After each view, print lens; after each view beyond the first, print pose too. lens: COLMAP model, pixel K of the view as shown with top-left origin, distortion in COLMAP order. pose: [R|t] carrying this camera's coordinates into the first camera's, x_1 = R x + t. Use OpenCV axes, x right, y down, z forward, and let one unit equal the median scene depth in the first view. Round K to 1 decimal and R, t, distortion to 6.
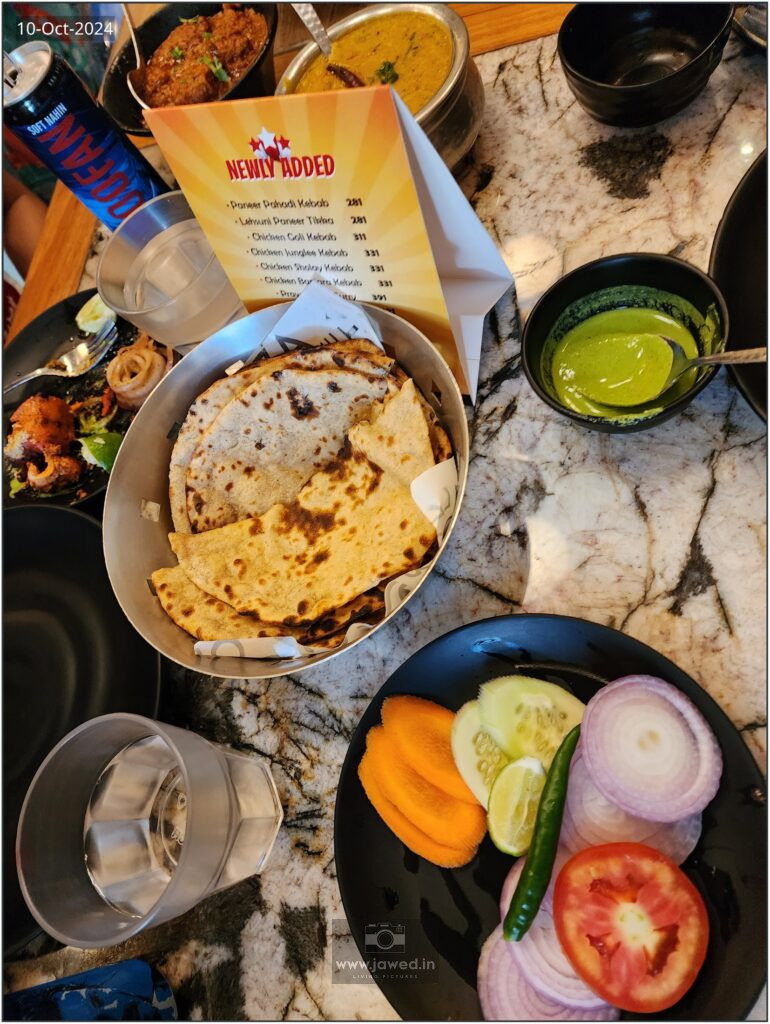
lens RADIAL K [[680.9, 0, 386.8], [0, 680.9, 487.7], [0, 0, 1]] dist [0.086680, -0.087018]
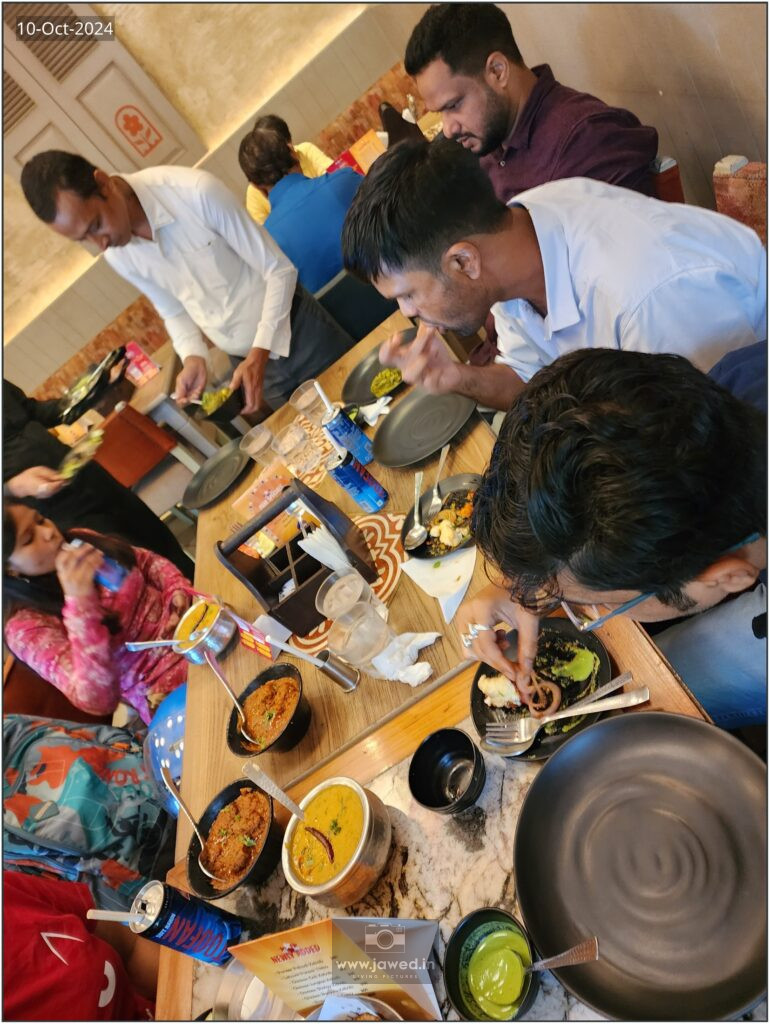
lens RADIAL K [[680.9, 0, 386.8], [0, 680.9, 487.7], [0, 0, 1]] dist [0.086680, -0.087018]
pose [[0.923449, -0.375887, 0.077142, 0.347208], [0.349523, 0.741012, -0.573354, -0.157351], [0.158353, 0.556426, 0.815668, -1.078788]]
